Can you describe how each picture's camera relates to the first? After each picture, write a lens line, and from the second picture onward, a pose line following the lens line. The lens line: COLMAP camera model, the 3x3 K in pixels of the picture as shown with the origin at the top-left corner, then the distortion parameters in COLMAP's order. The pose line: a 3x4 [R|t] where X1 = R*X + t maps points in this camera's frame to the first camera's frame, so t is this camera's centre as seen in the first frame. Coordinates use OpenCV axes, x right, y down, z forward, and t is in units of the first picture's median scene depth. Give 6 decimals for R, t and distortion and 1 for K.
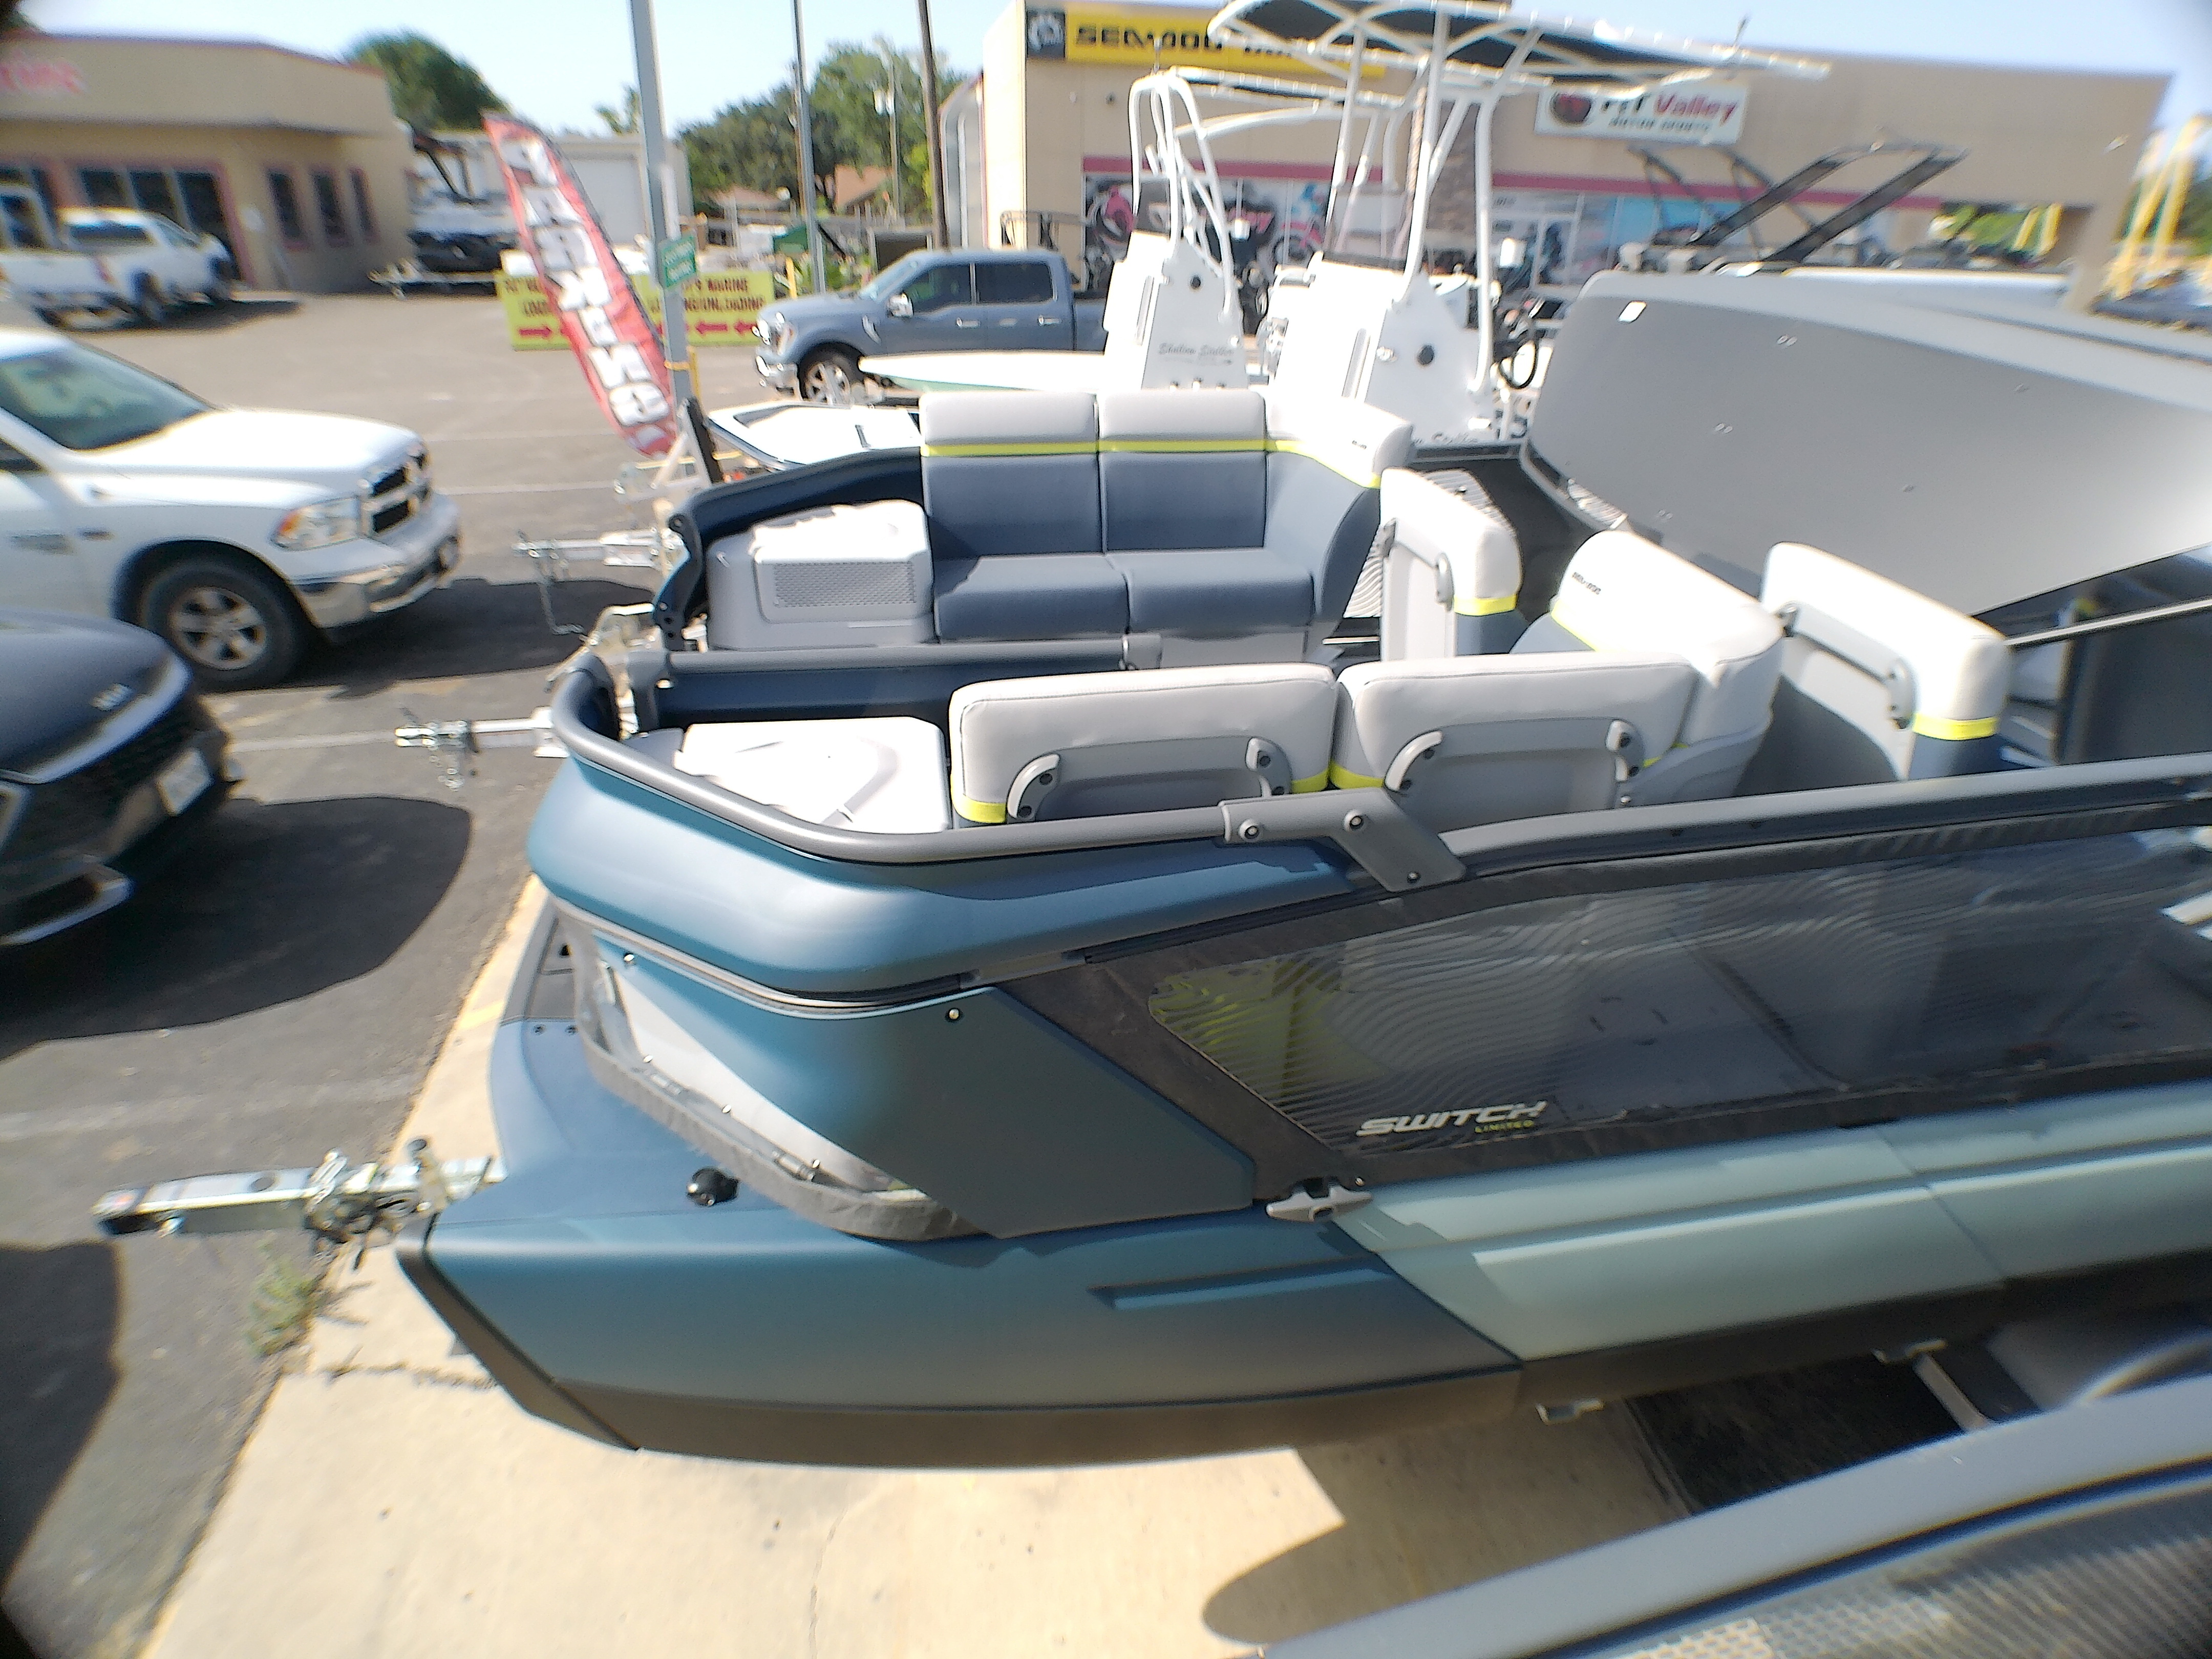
lens RADIAL K [[1201.6, 0, 1099.5], [0, 1201.6, 850.8], [0, 0, 1]] dist [-0.061097, 0.020104]
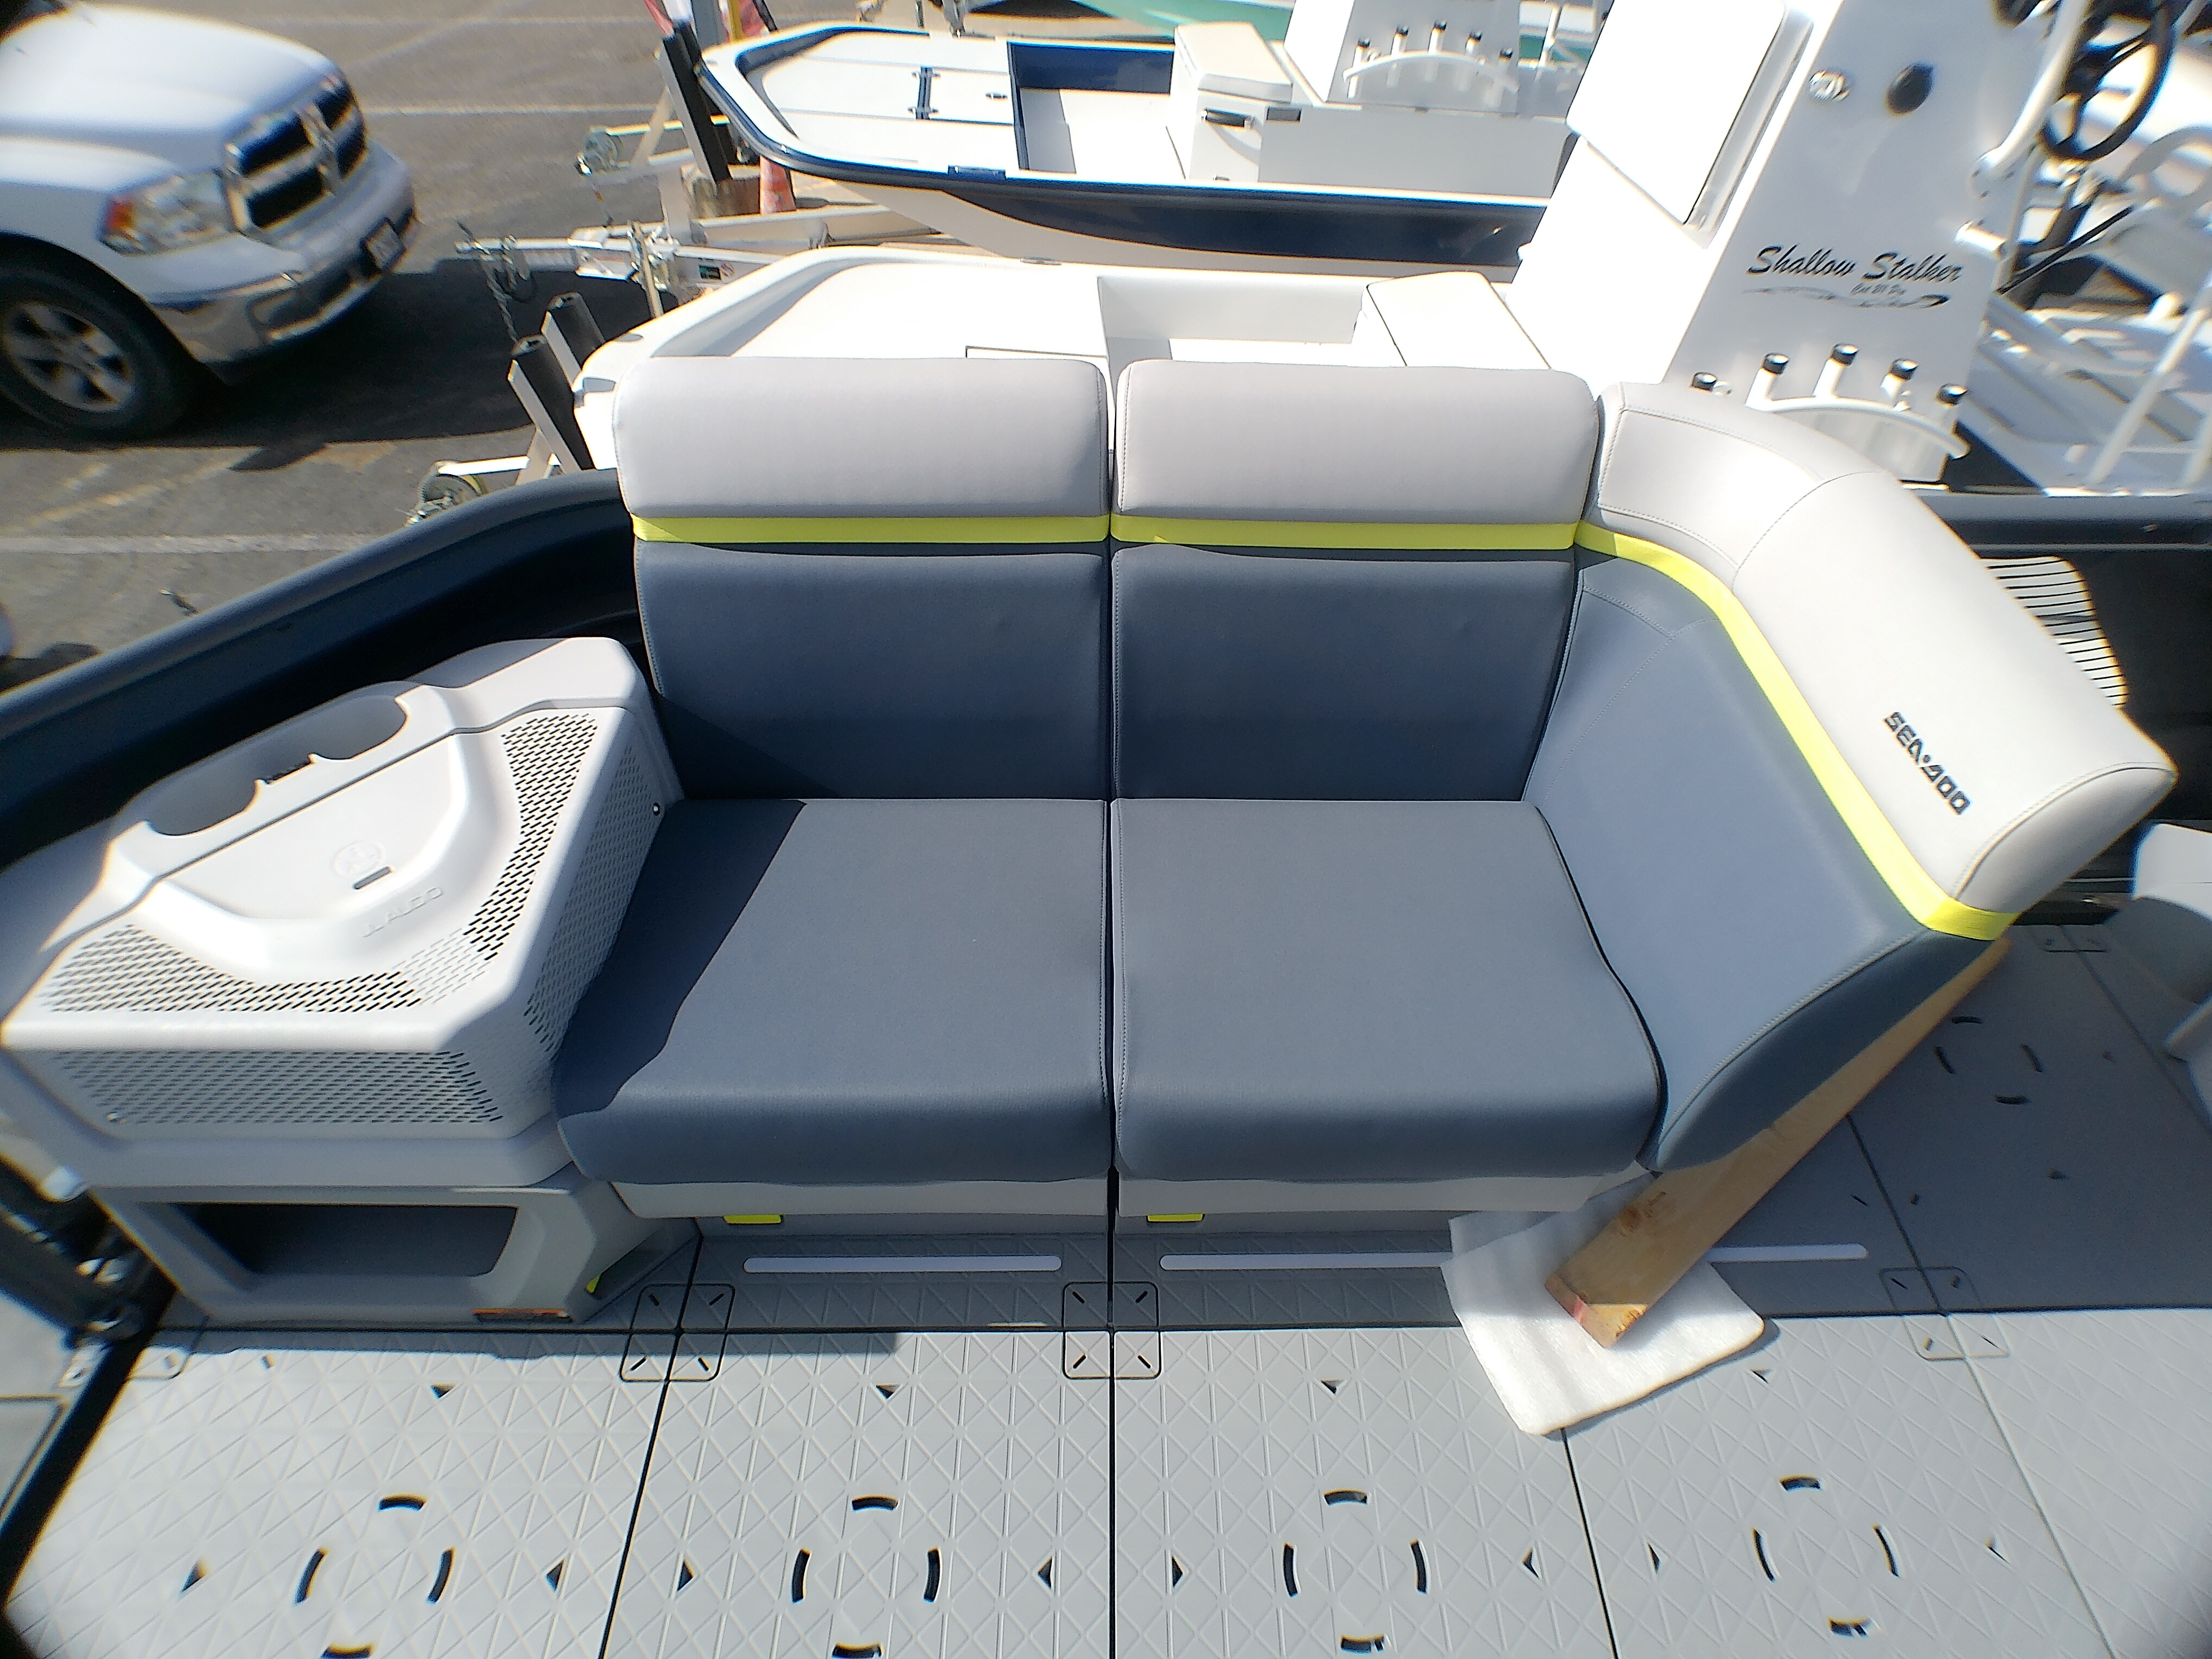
lens RADIAL K [[1200.1, 0, 1105.2], [0, 1200.1, 818.9], [0, 0, 1]] dist [-0.098616, 0.050369]
pose [[0.987518, 0.114420, -0.108239, 0.019686], [-0.078816, 0.953968, 0.289365, -0.154936], [0.136366, -0.277223, 0.951079, 0.272078]]
